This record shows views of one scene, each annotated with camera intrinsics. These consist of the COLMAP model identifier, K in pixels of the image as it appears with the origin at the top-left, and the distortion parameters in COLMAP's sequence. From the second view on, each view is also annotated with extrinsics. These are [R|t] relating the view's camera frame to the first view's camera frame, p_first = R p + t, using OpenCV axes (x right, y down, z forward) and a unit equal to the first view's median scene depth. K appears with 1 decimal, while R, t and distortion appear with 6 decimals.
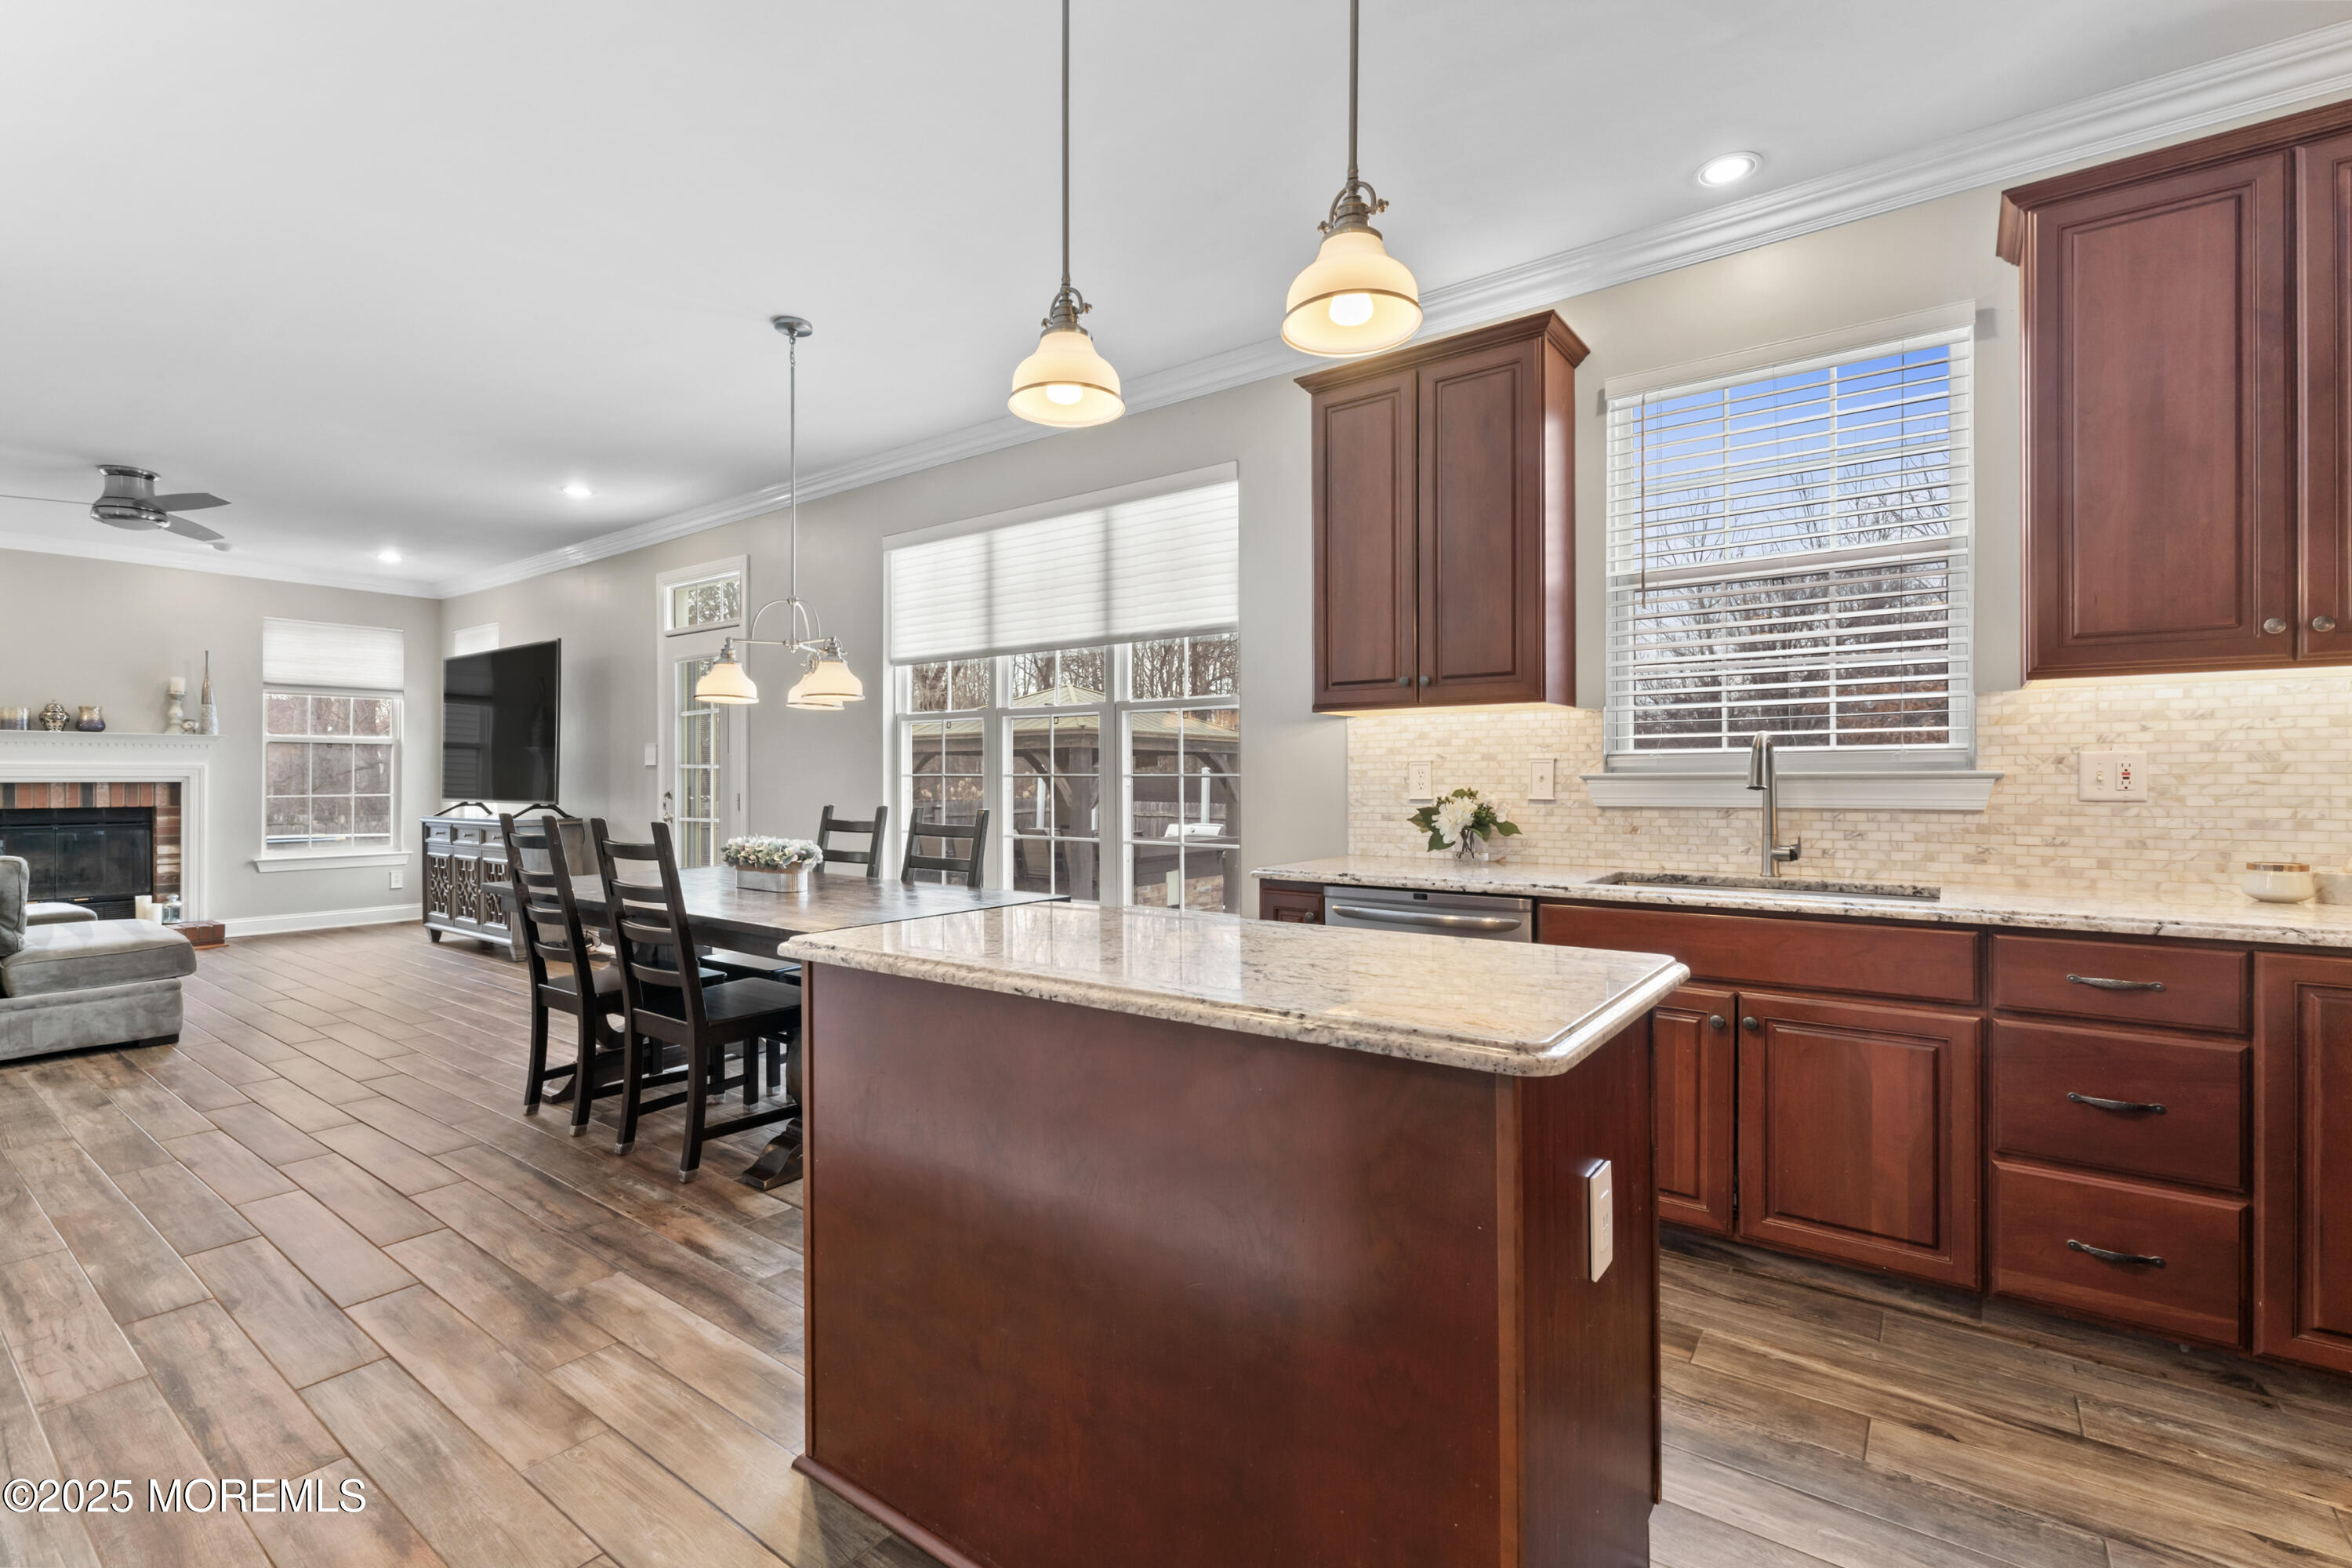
lens RADIAL K [[1048.4, 0, 1170.9], [0, 1048.4, 776.2], [0, 0, 1]] dist [-0.000193, -0.000783]
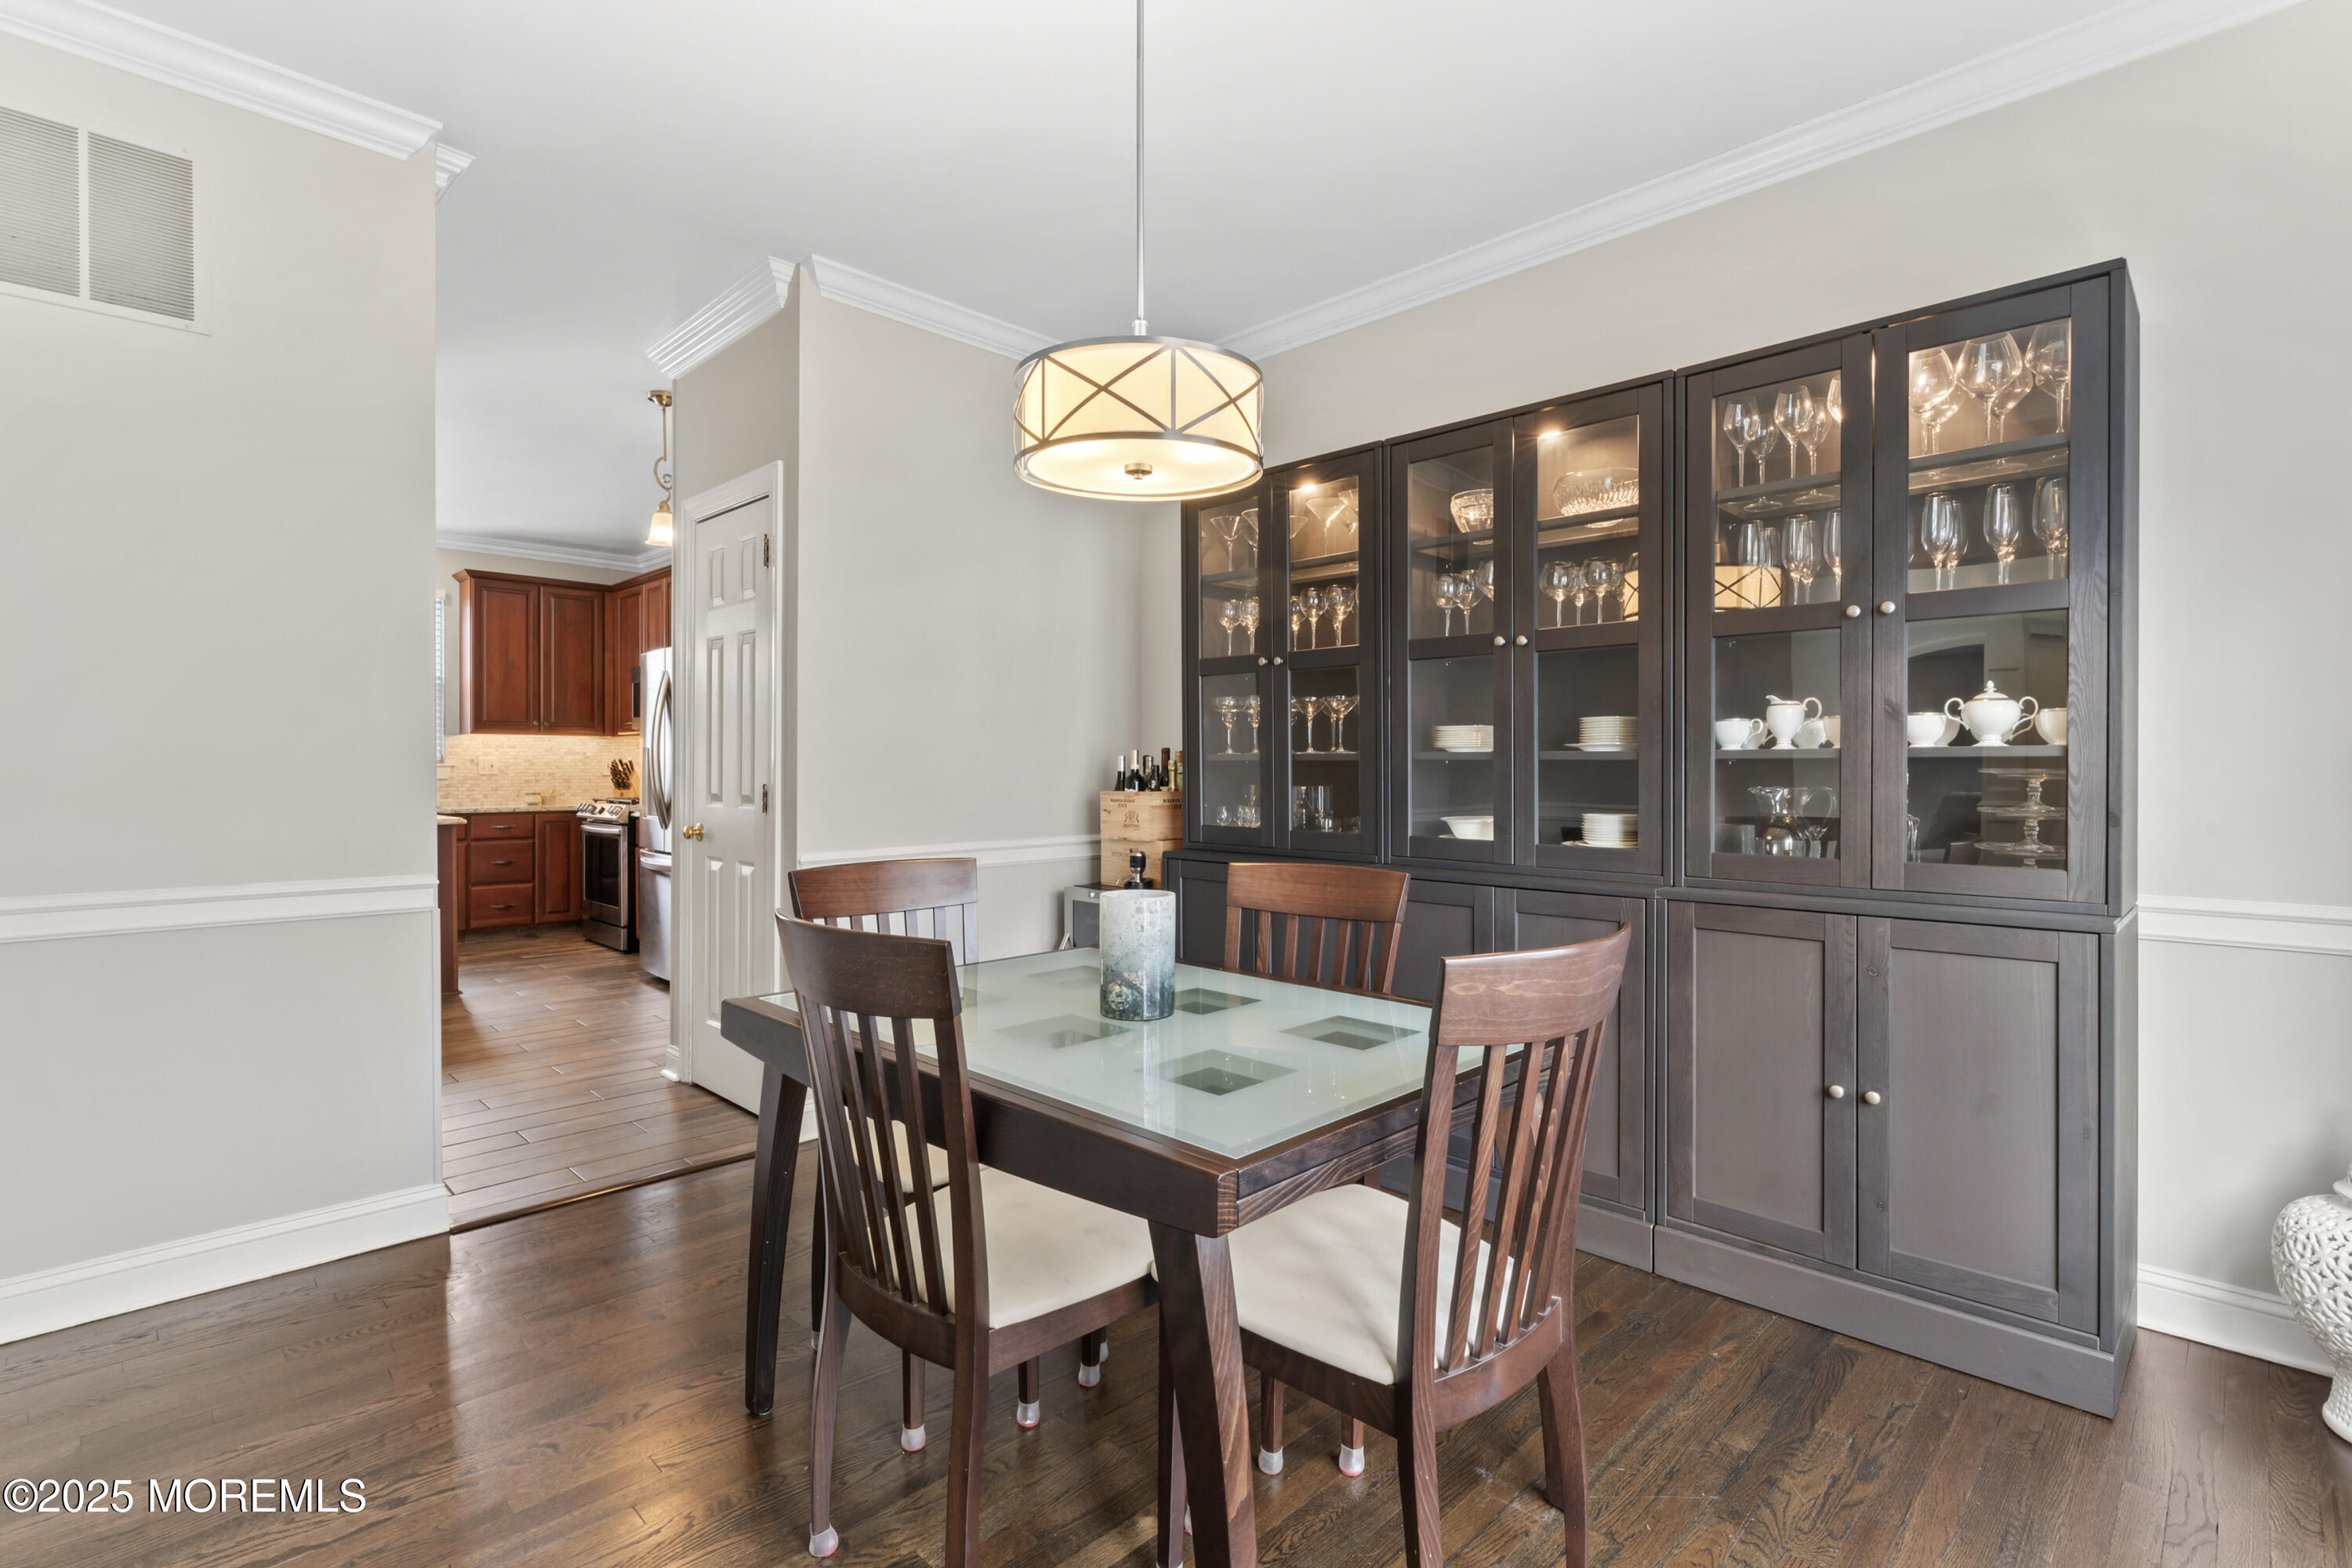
lens RADIAL K [[1094.2, 0, 1174.3], [0, 1094.2, 765.8], [0, 0, 1]] dist [-0.000513, 0.000006]
pose [[0.150673, 0.000919, 0.988583, -1.631888], [-0.001599, 0.999998, -0.000686, -0.002276], [-0.988582, -0.001477, 0.150674, -1.209920]]
